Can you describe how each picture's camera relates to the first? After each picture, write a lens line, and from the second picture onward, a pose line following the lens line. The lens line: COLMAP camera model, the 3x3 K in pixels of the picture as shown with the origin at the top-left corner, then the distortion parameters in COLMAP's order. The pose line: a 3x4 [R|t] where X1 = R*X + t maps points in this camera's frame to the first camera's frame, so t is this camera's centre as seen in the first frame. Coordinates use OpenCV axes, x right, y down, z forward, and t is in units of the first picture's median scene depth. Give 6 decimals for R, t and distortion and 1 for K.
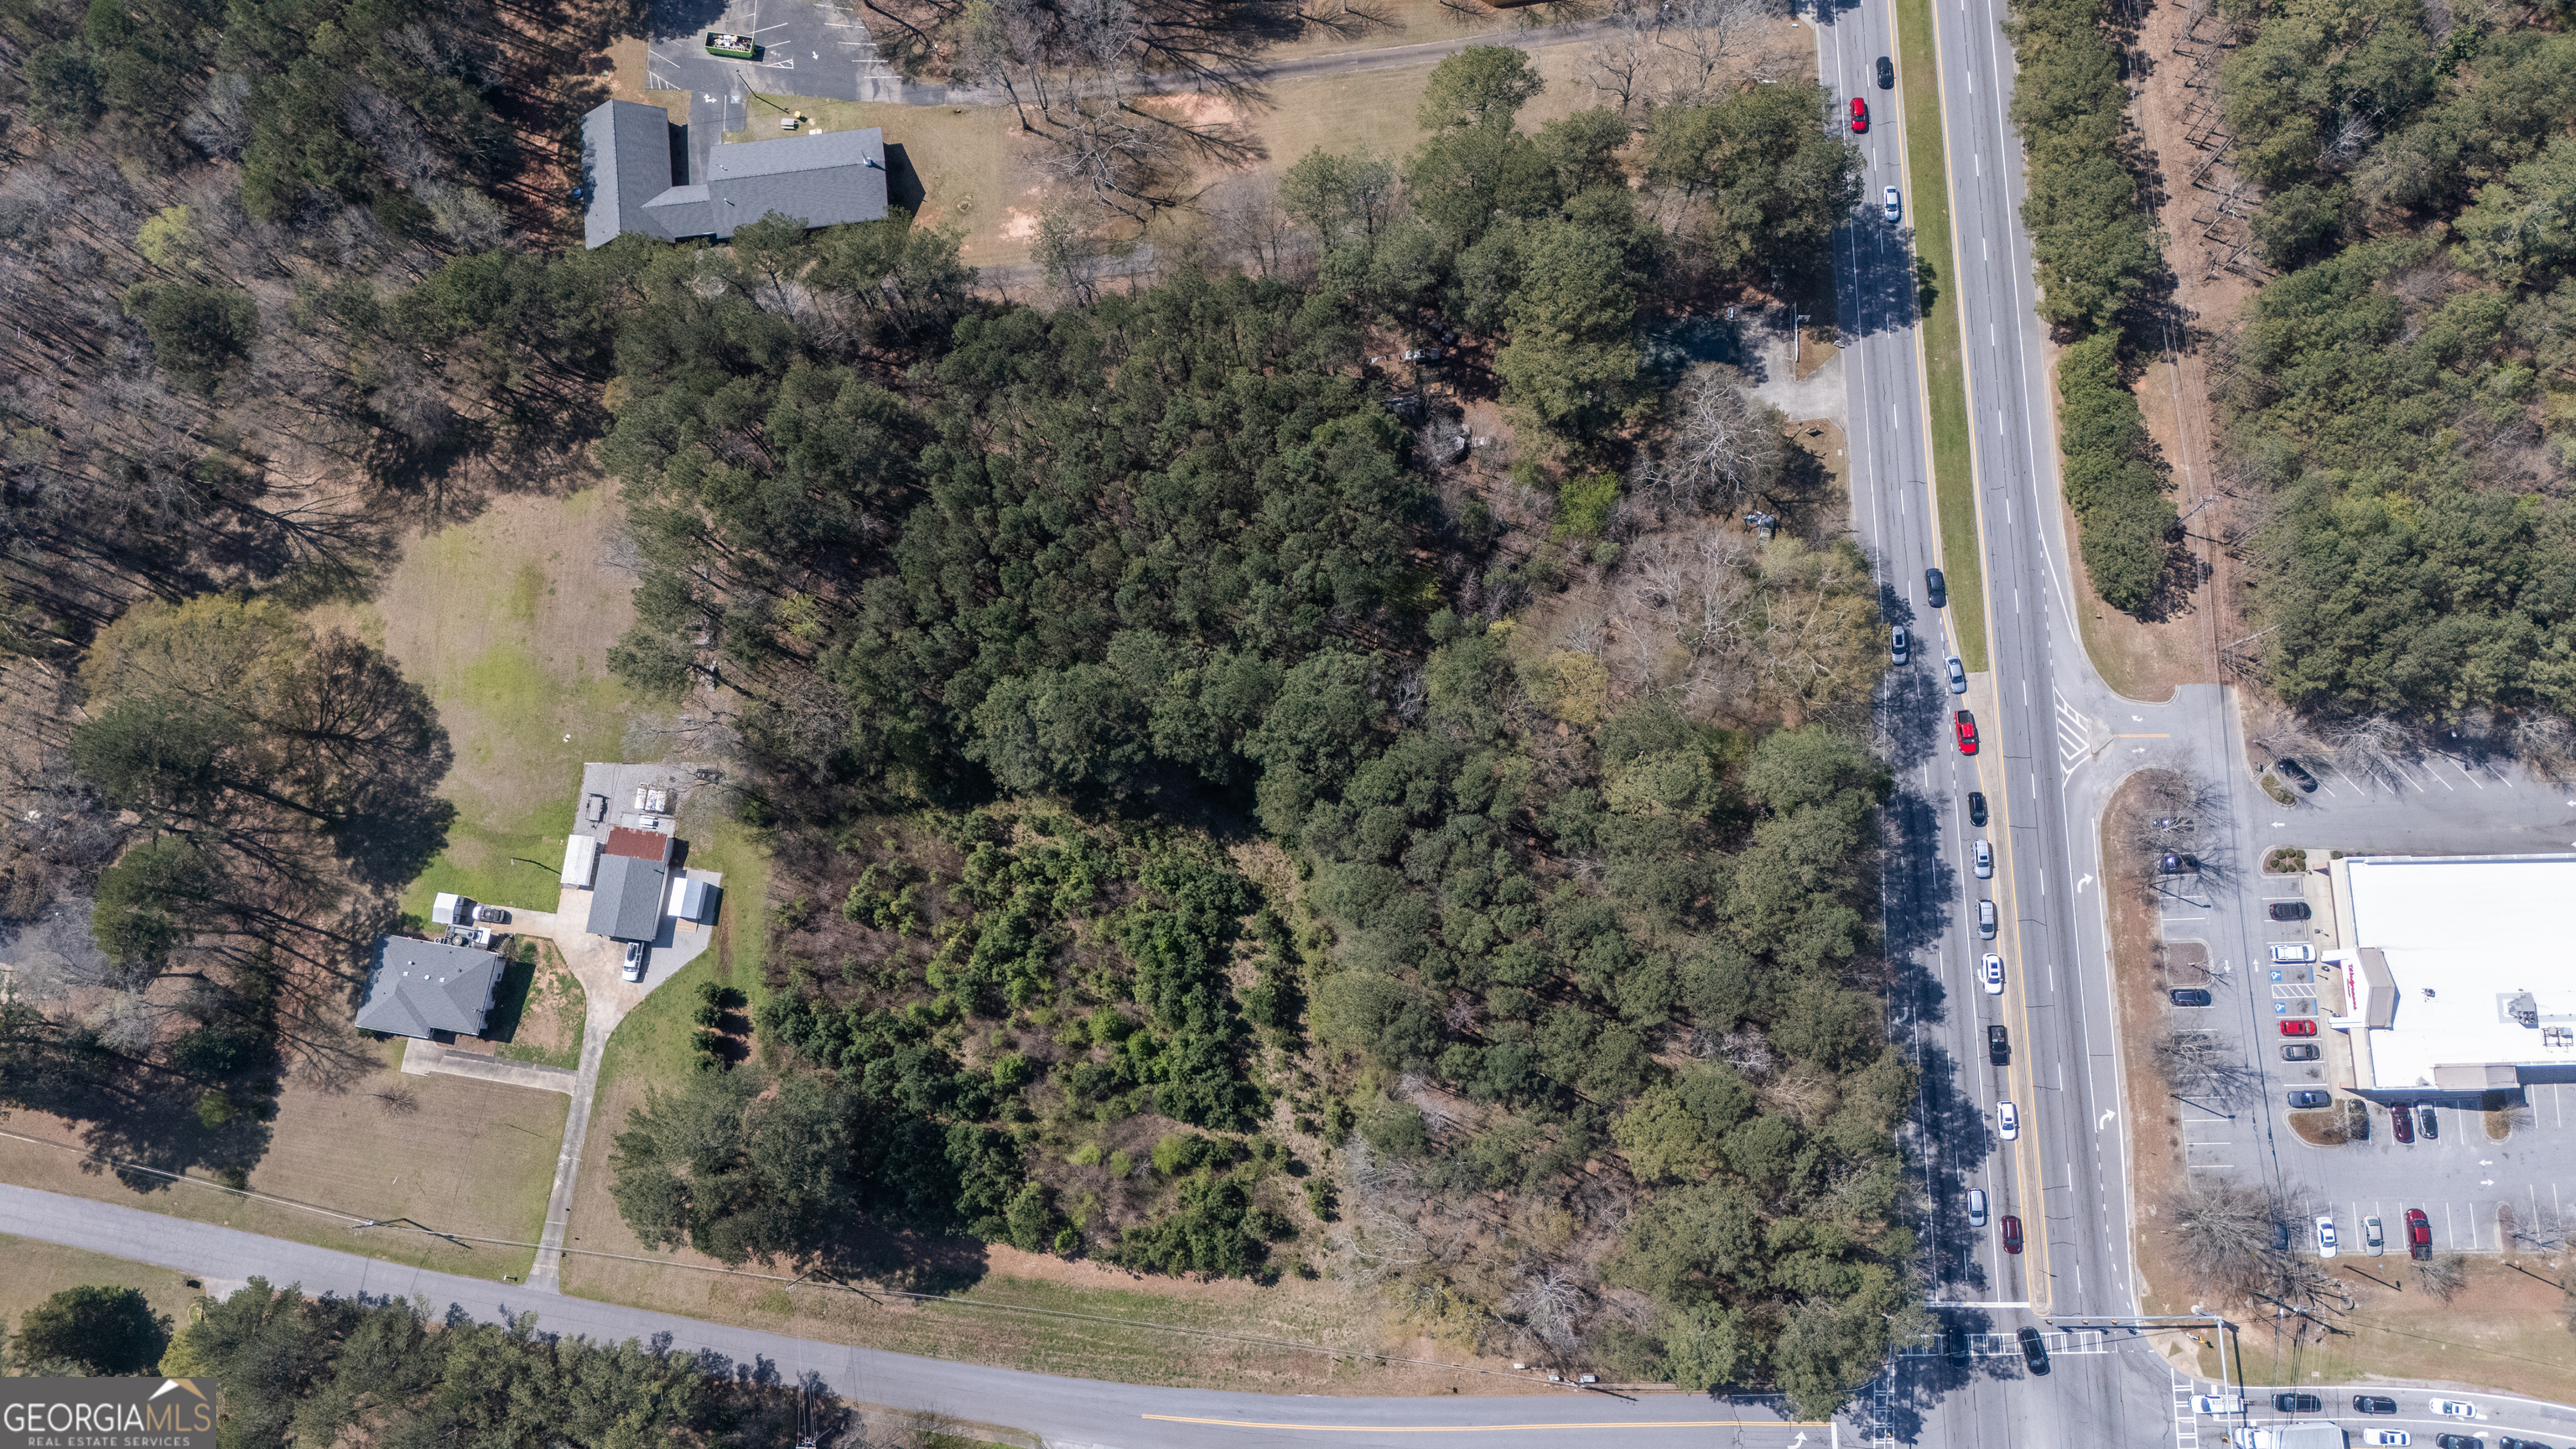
lens RADIAL K [[1889.1, 0, 1280.2], [0, 1889.1, 722.5], [0, 0, 1]] dist [0.065274, -0.065999]
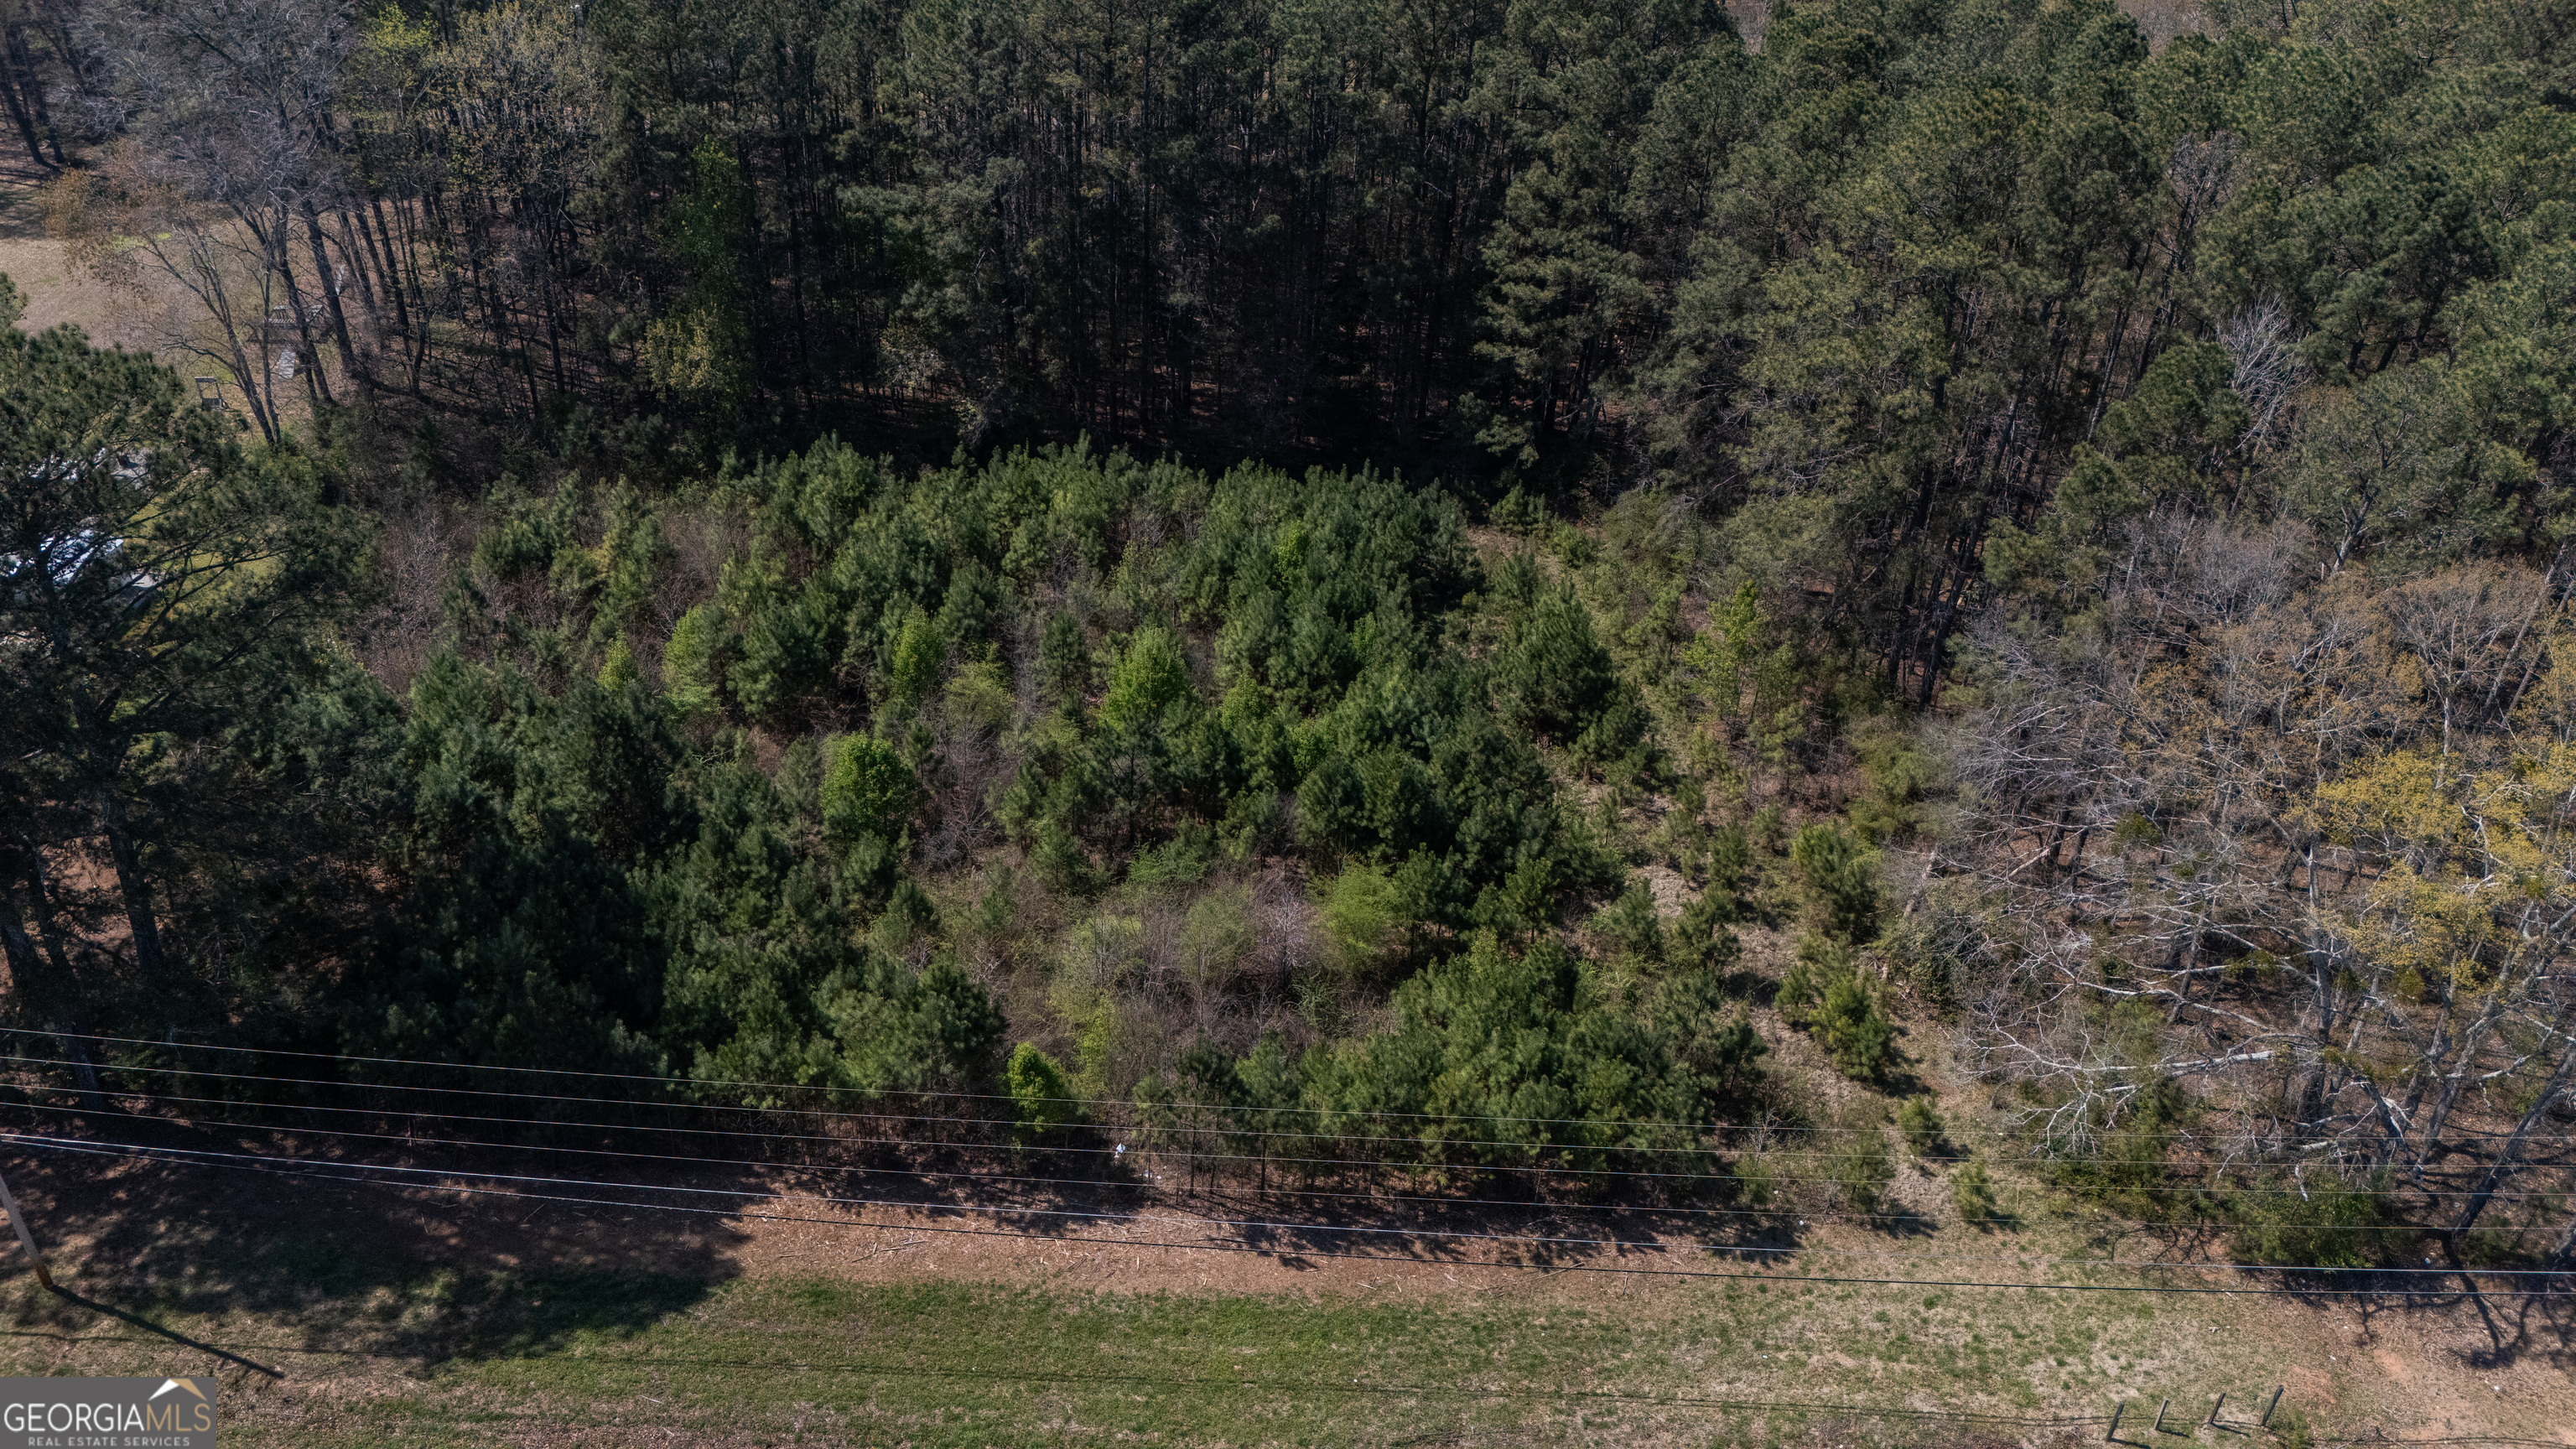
lens RADIAL K [[1896.3, 0, 1283.3], [0, 1896.3, 727.2], [0, 0, 1]] dist [0.072646, -0.071109]
pose [[0.992627, 0.024009, 0.118808, -0.108206], [0.069499, 0.690322, -0.720157, 0.425068], [-0.099307, 0.723104, 0.683563, 0.733504]]
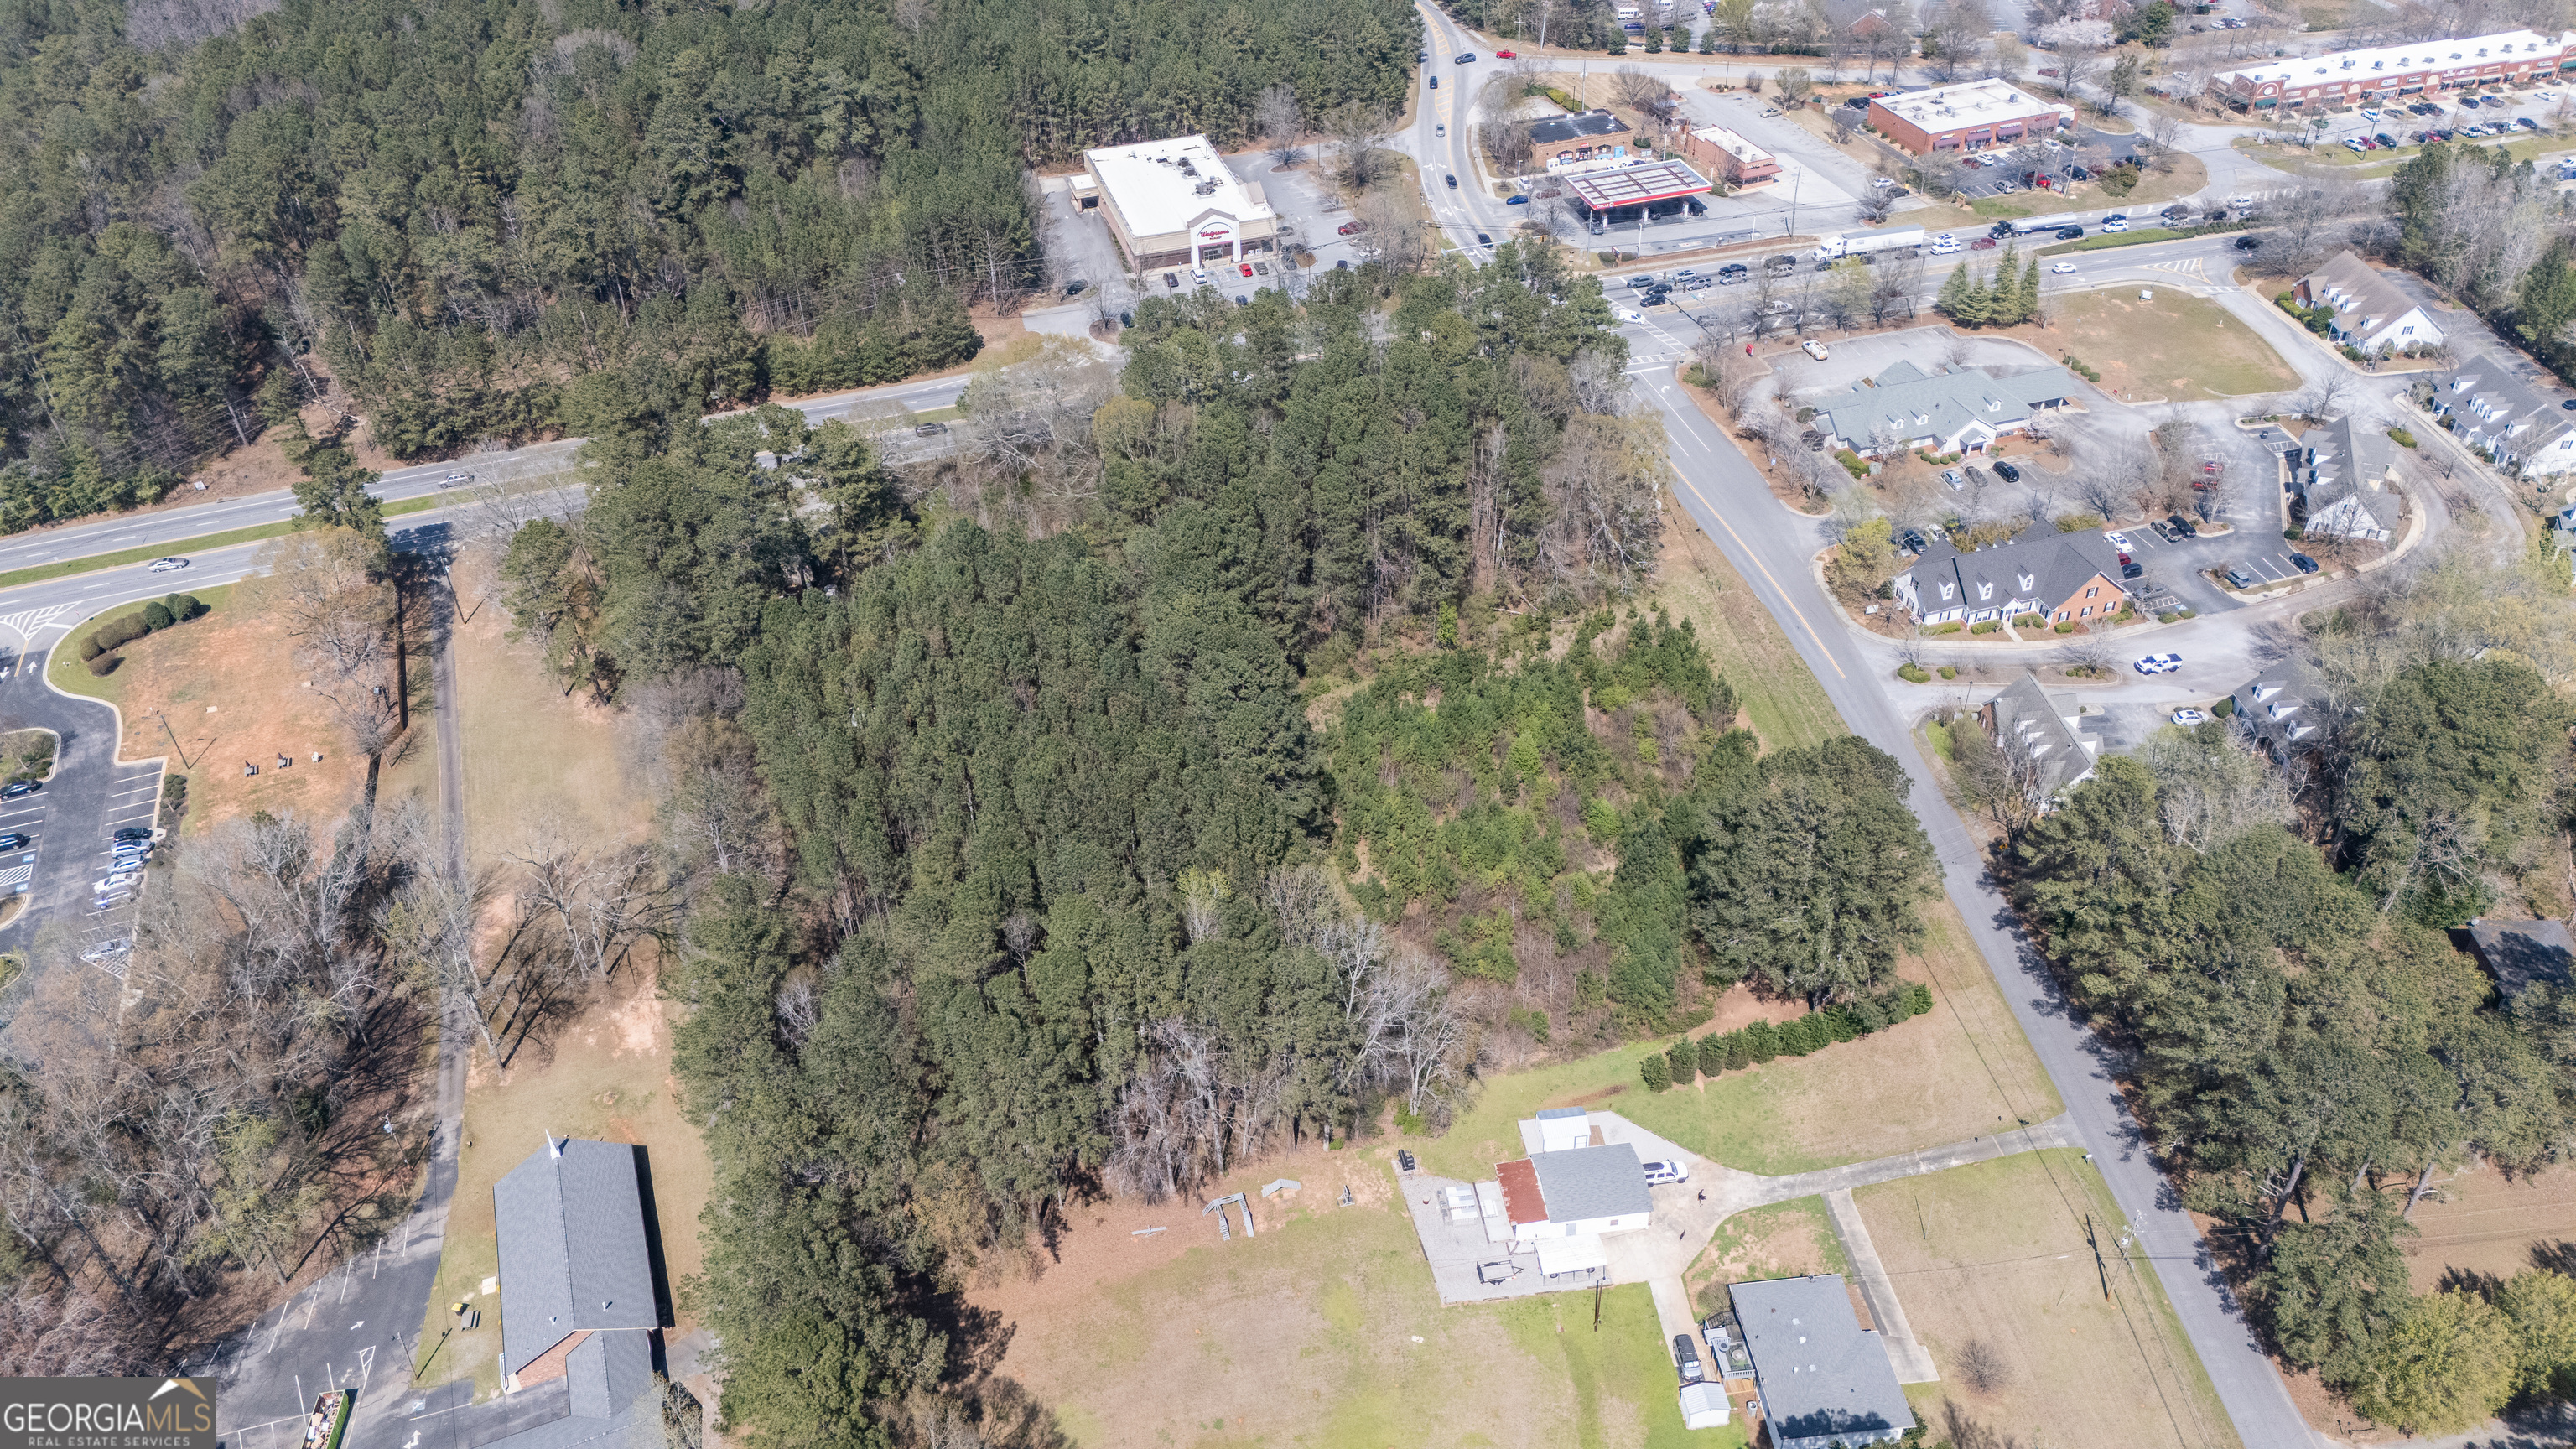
lens RADIAL K [[1889.1, 0, 1280.2], [0, 1889.1, 722.5], [0, 0, 1]] dist [0.065274, -0.065999]
pose [[-0.254411, -0.556992, 0.790592, -0.822163], [0.959270, -0.041553, 0.279417, -0.237458], [-0.122781, 0.829478, 0.544877, 0.448691]]
